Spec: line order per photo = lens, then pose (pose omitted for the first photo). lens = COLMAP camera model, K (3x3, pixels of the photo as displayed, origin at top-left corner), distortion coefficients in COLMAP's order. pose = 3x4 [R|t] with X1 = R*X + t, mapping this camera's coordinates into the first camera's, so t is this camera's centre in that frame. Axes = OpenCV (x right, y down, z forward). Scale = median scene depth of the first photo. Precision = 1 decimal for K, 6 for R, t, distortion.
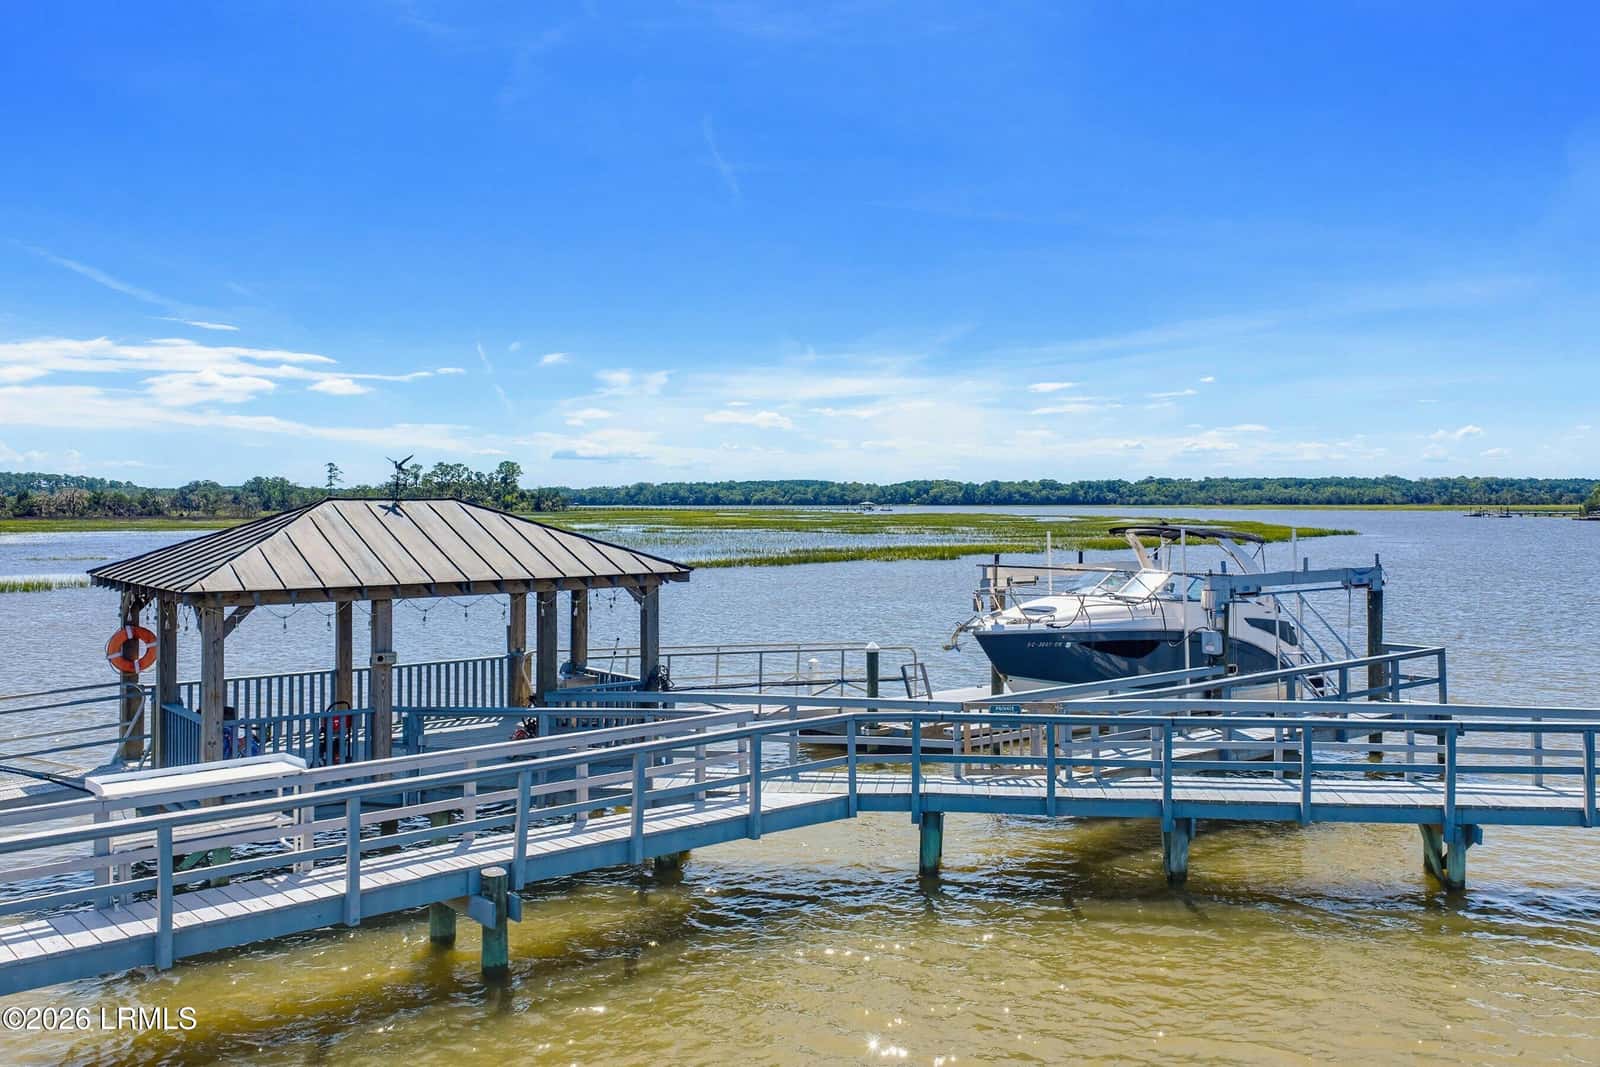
lens RADIAL K [[1368.3, 0, 799.4], [0, 1368.3, 349.5], [0, 0, 1]] dist [0.010293, -0.026295]
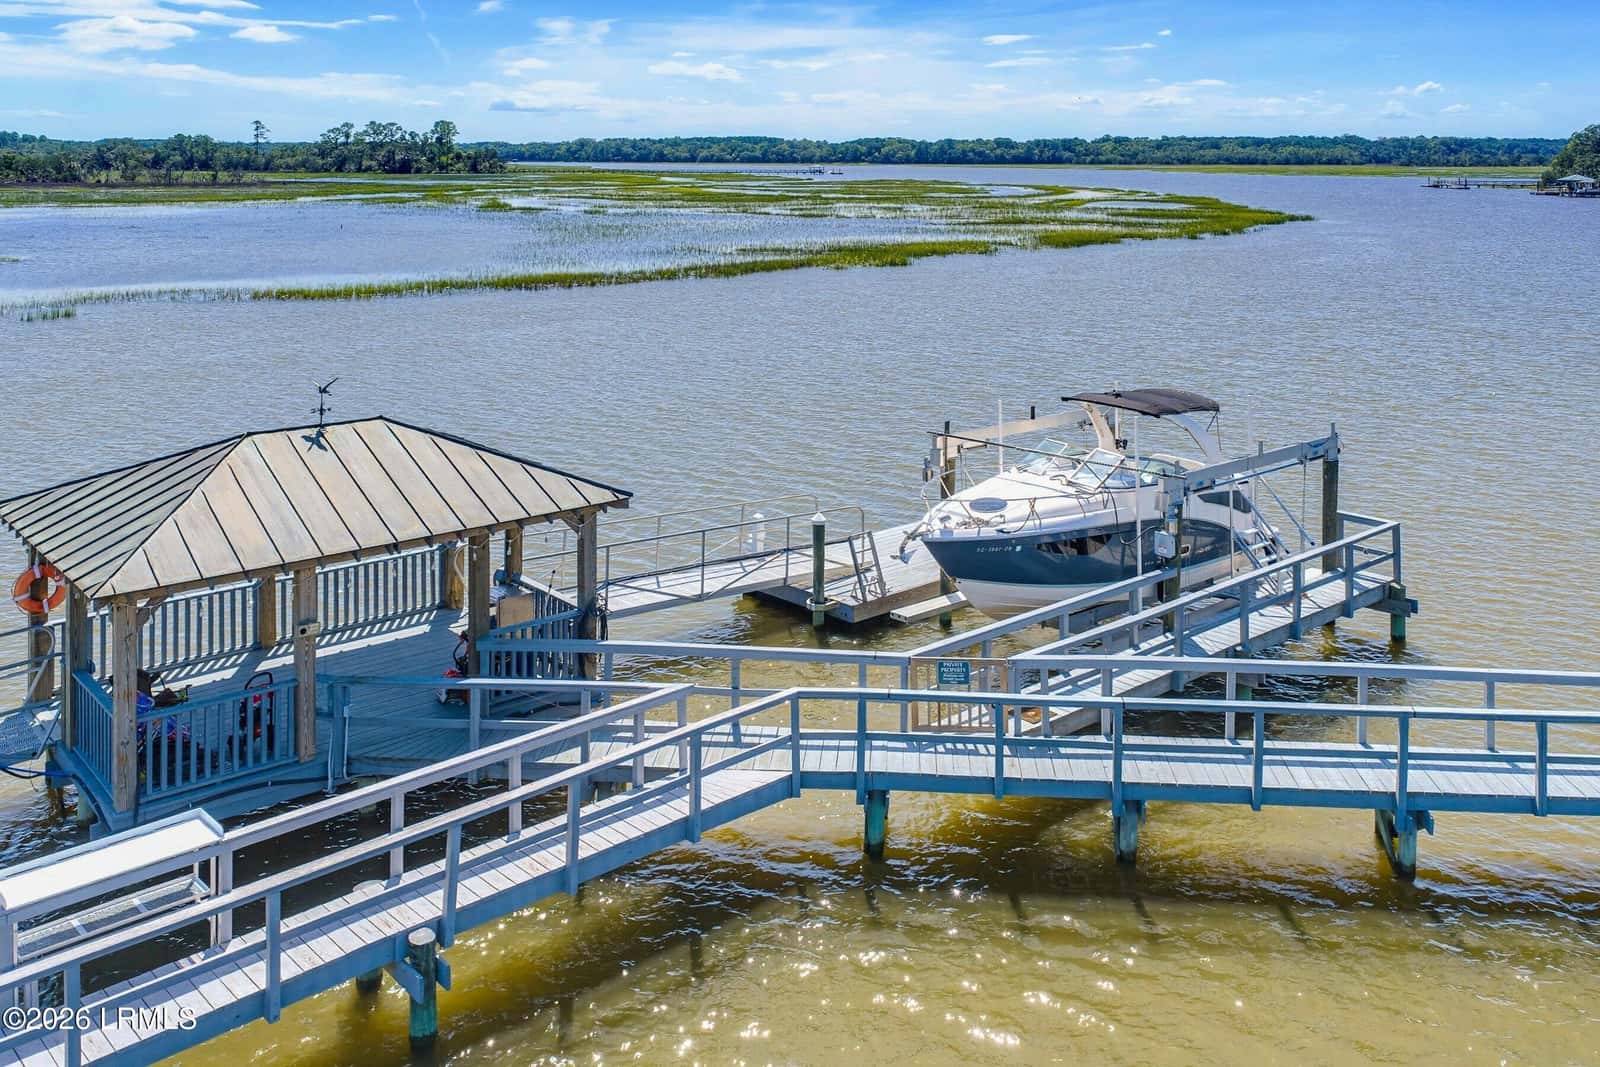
lens RADIAL K [[1426.3, 0, 788.7], [0, 1426.3, 533.2], [0, 0, 1]] dist [0.005882, -0.017708]
pose [[0.999397, 0.002648, 0.034608, -0.004337], [-0.003629, 0.999593, 0.028309, 0.314404], [-0.034519, -0.028417, 0.999000, -0.014891]]
